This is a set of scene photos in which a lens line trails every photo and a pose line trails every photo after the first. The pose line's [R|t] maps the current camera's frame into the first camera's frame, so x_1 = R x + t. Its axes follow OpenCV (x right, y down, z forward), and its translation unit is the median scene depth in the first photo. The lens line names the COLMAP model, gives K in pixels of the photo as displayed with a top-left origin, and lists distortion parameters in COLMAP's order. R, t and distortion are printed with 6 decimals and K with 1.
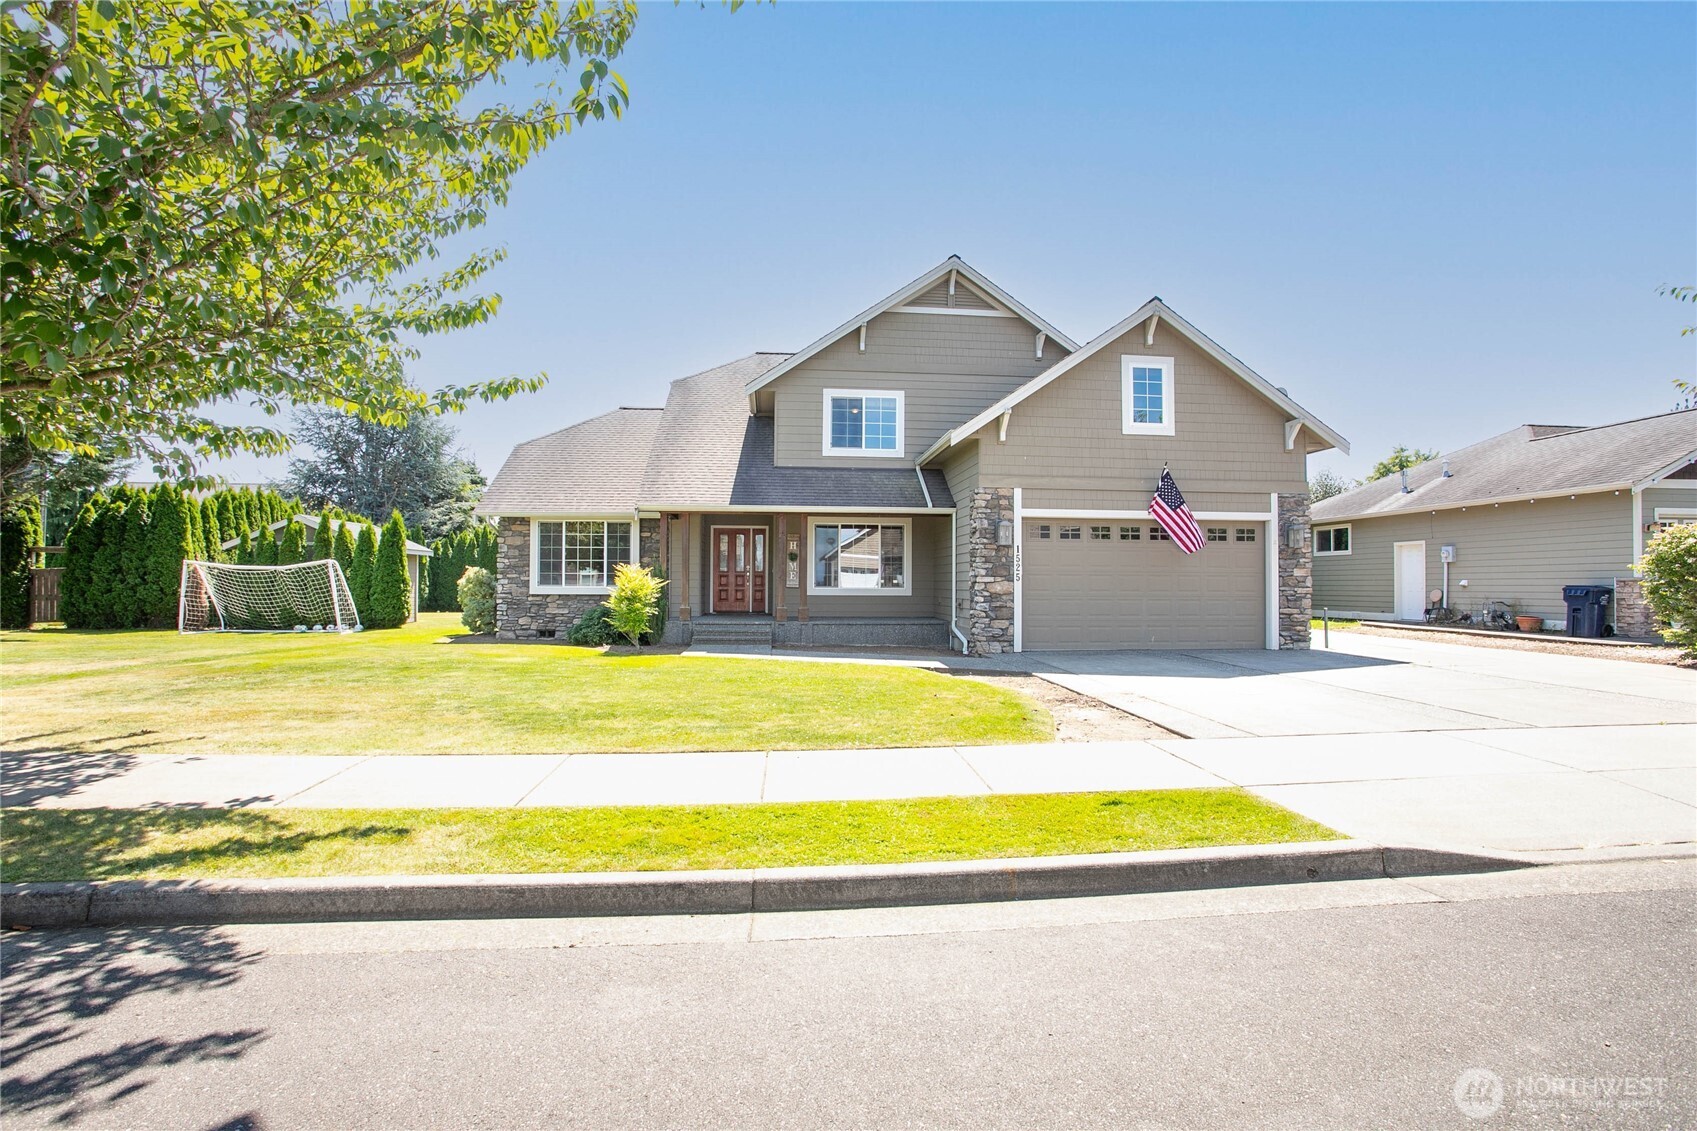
lens RADIAL K [[818.2, 0, 848.5], [0, 818.2, 565.5], [0, 0, 1]] dist [-0.001424, -0.000033]
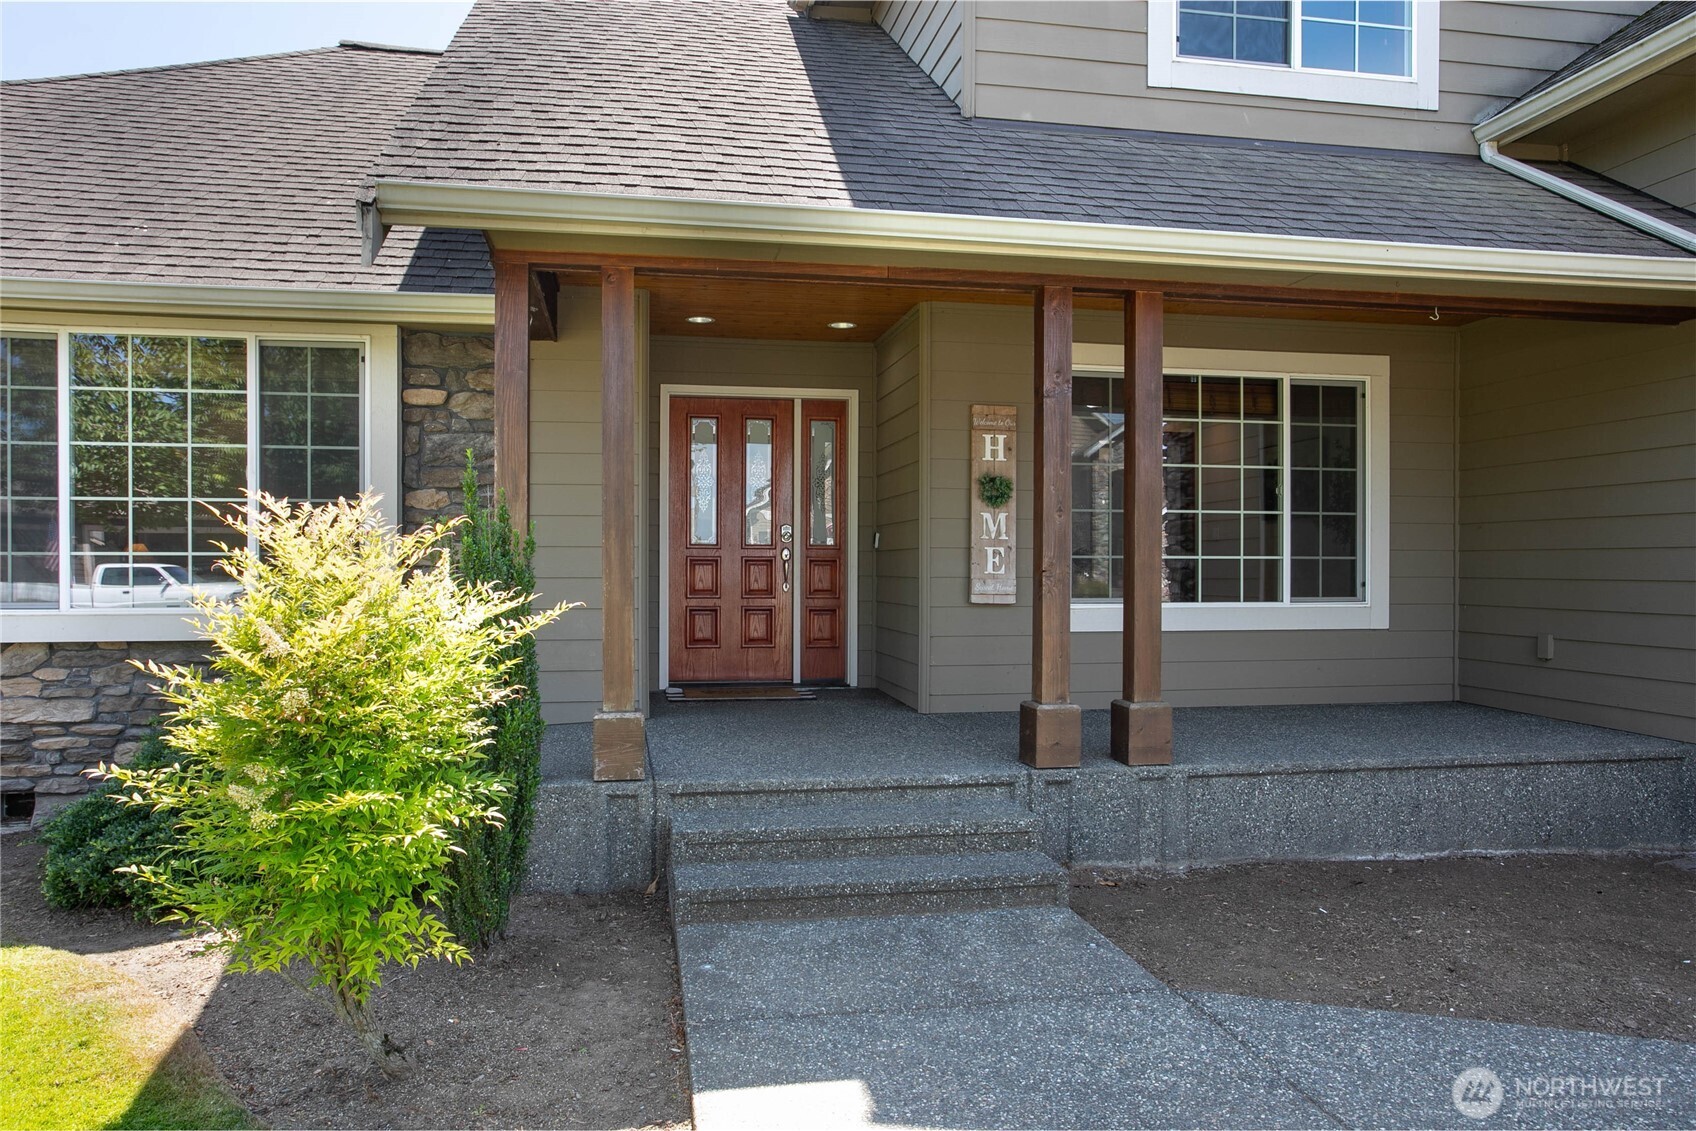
lens RADIAL K [[1154.6, 0, 848.0], [0, 1154.6, 565.5], [0, 0, 1]] dist [-0.006654, -0.001690]
pose [[0.995153, -0.004280, 0.098243, -0.154715], [0.001992, 0.999725, 0.023377, 0.005066], [-0.098316, -0.023068, 0.994888, 0.636342]]
